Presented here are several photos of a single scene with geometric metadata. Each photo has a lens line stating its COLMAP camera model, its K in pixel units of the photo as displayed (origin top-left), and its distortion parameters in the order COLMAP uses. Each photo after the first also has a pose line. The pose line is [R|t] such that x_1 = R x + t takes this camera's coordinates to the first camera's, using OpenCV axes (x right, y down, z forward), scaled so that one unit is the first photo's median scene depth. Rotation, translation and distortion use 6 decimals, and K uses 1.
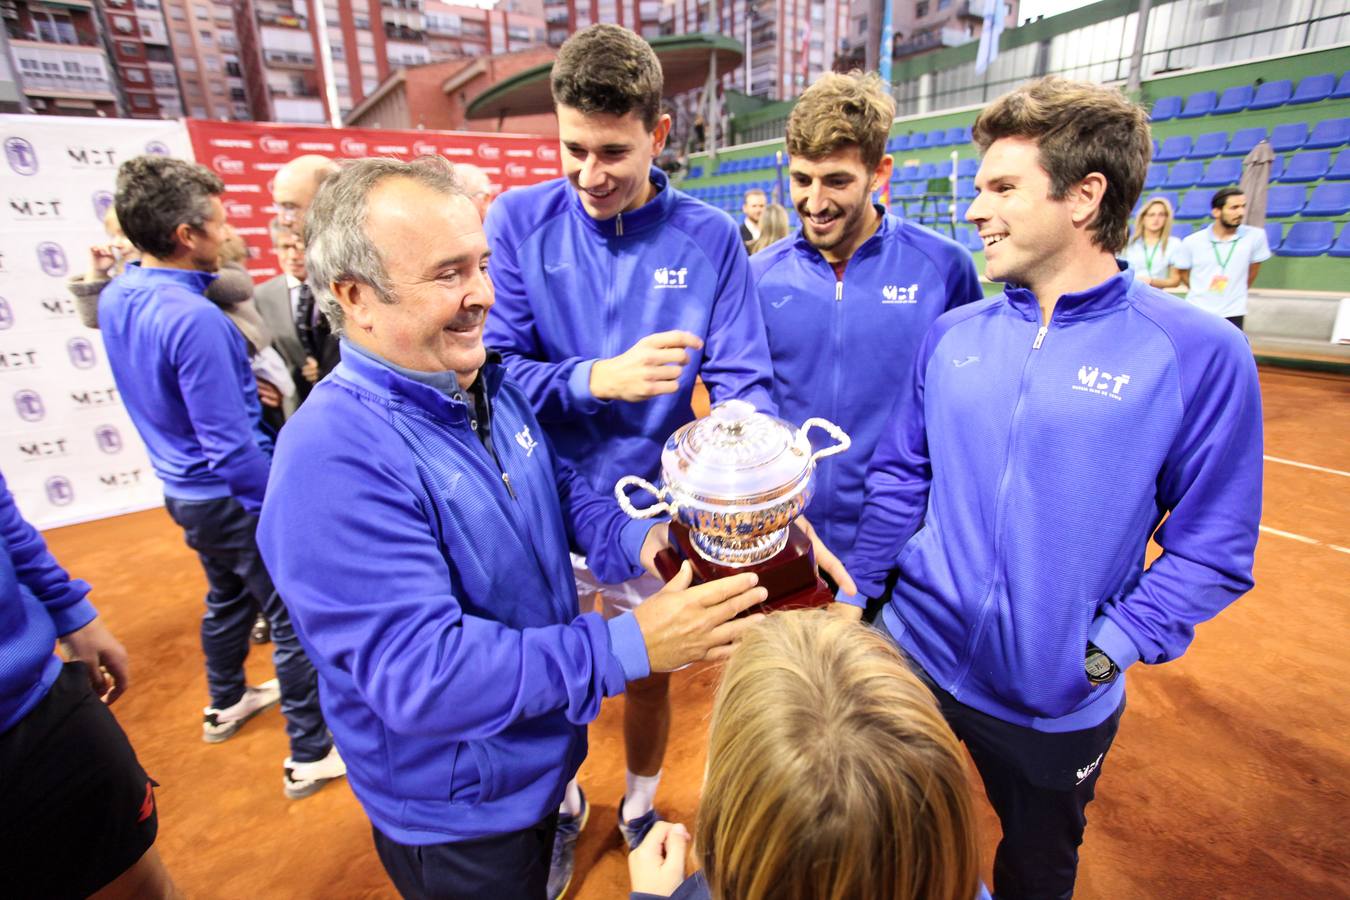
lens RADIAL K [[655.6, 0, 664.0], [0, 655.6, 447.2], [0, 0, 1]] dist [-0.057451, 0.021682]
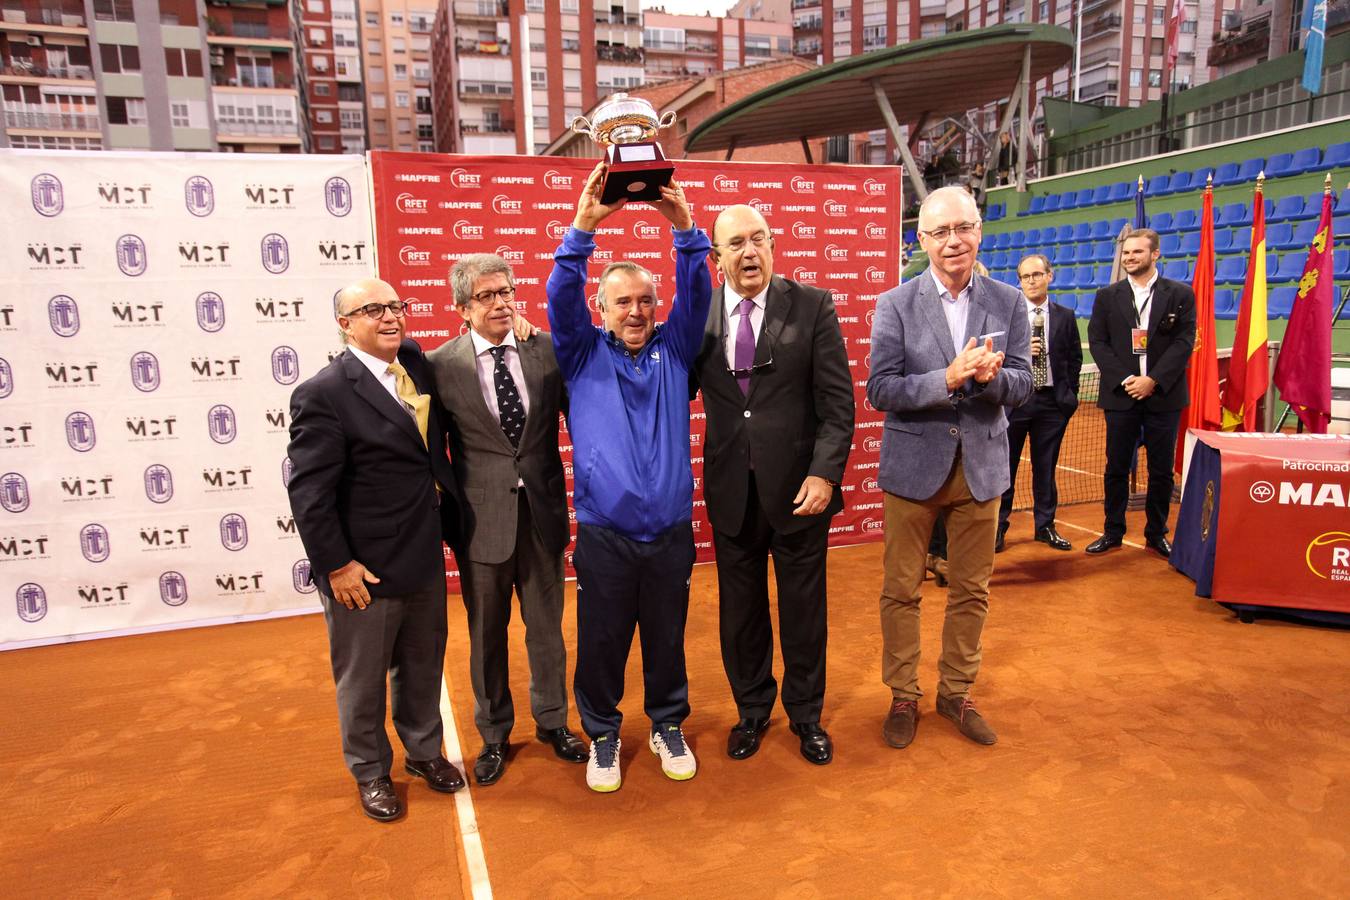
lens RADIAL K [[907.9, 0, 665.8], [0, 907.9, 452.1], [0, 0, 1]] dist [-0.039431, 0.046839]
pose [[0.958653, 0.048814, -0.280359, -0.002497], [-0.089076, 0.987144, -0.132711, -0.000460], [0.270277, 0.152197, 0.950677, 0.002923]]
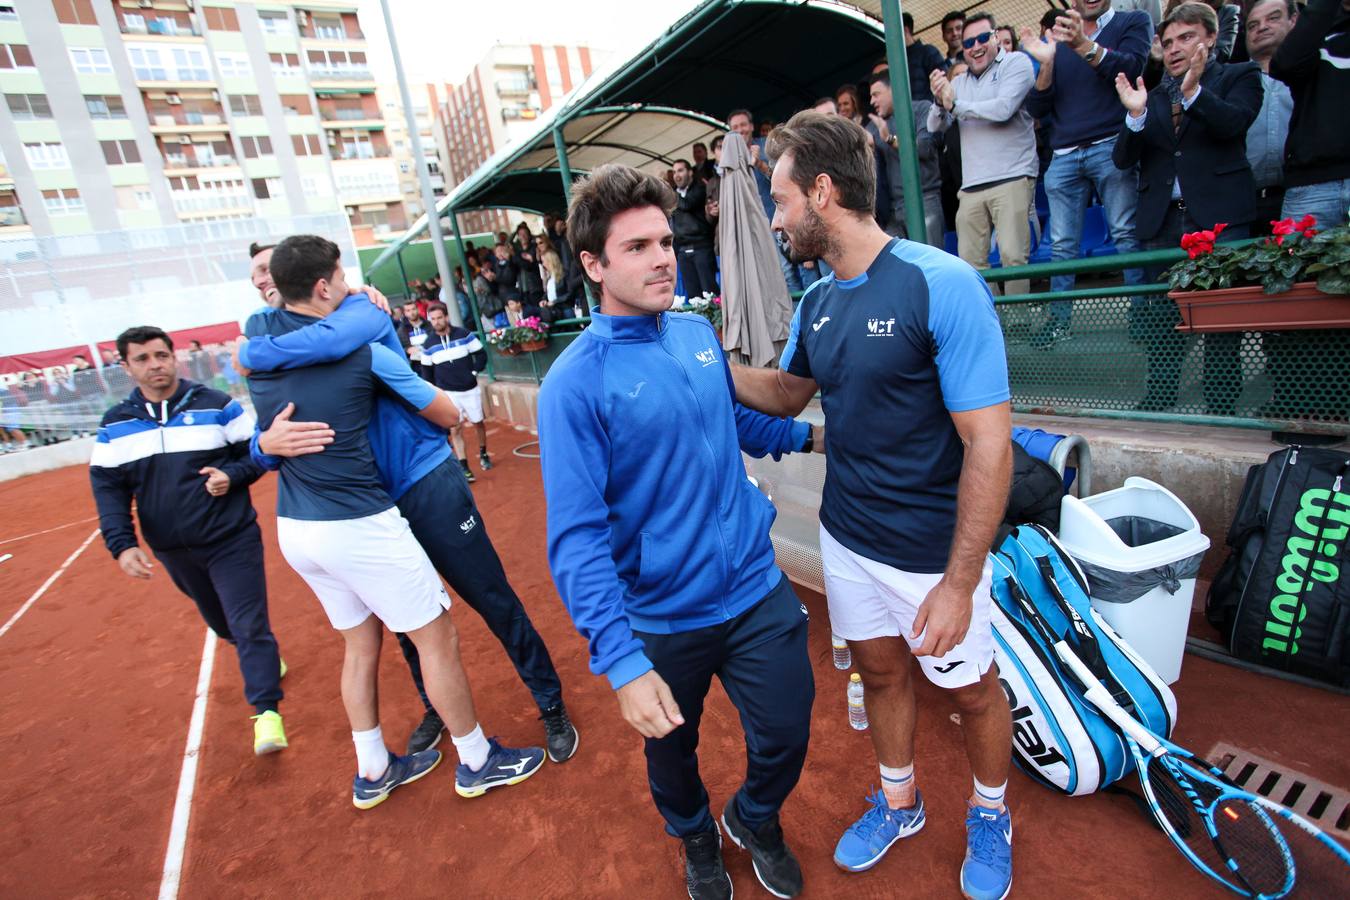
lens RADIAL K [[655.6, 0, 667.0], [0, 655.6, 451.3], [0, 0, 1]] dist [-0.057451, 0.021682]
pose [[0.990362, -0.120505, -0.068282, -0.342659], [0.115340, 0.990481, -0.075126, 0.042765], [0.076685, 0.066526, 0.994833, -0.090277]]
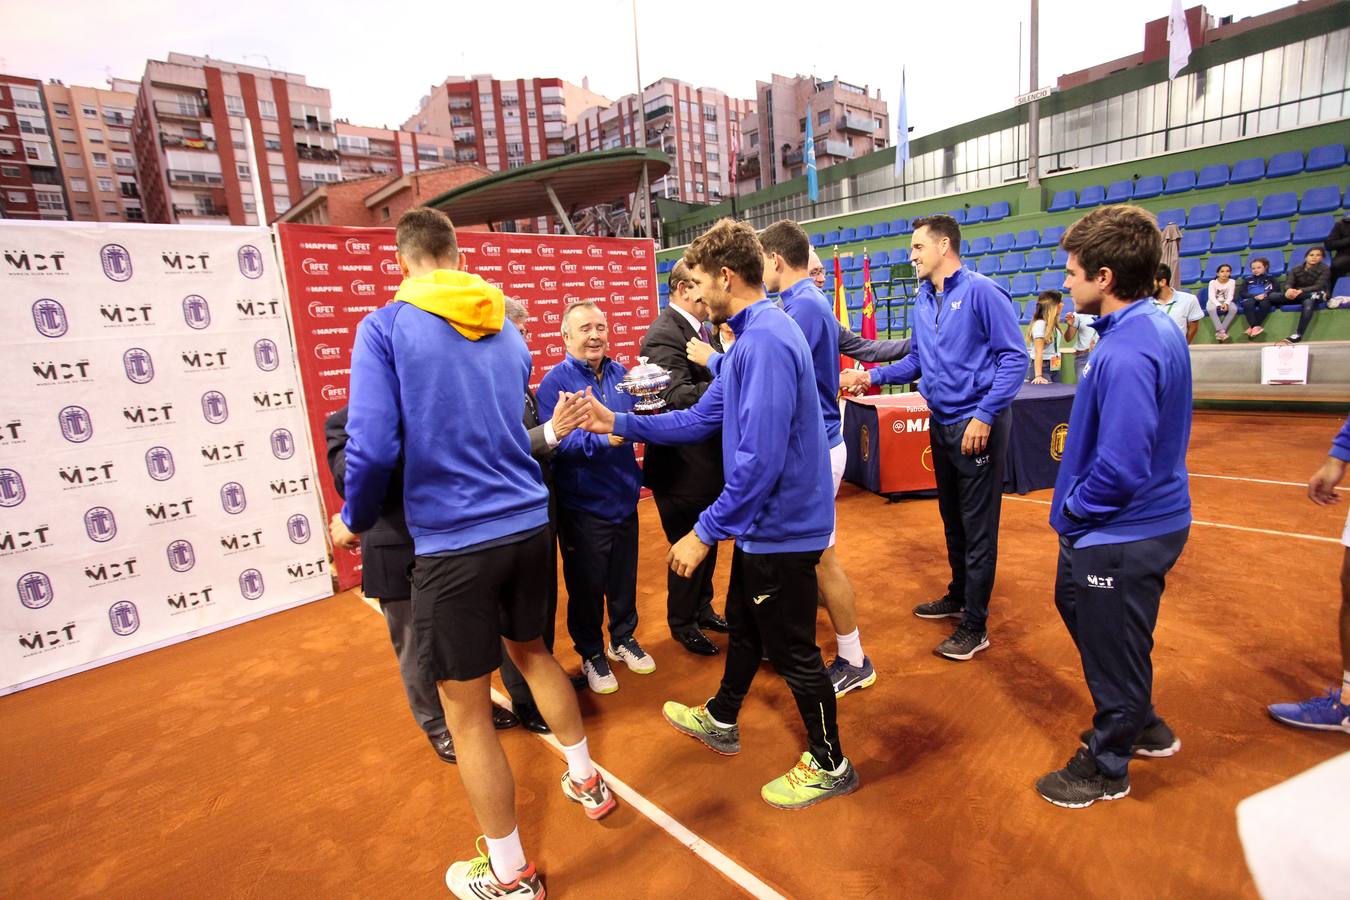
lens RADIAL K [[655.6, 0, 669.6], [0, 655.6, 449.7], [0, 0, 1]] dist [-0.057451, 0.021682]
pose [[0.988790, -0.071347, 0.131162, -0.020240], [0.088717, 0.987305, -0.131753, 0.001186], [-0.120096, 0.141913, 0.982567, -0.000368]]
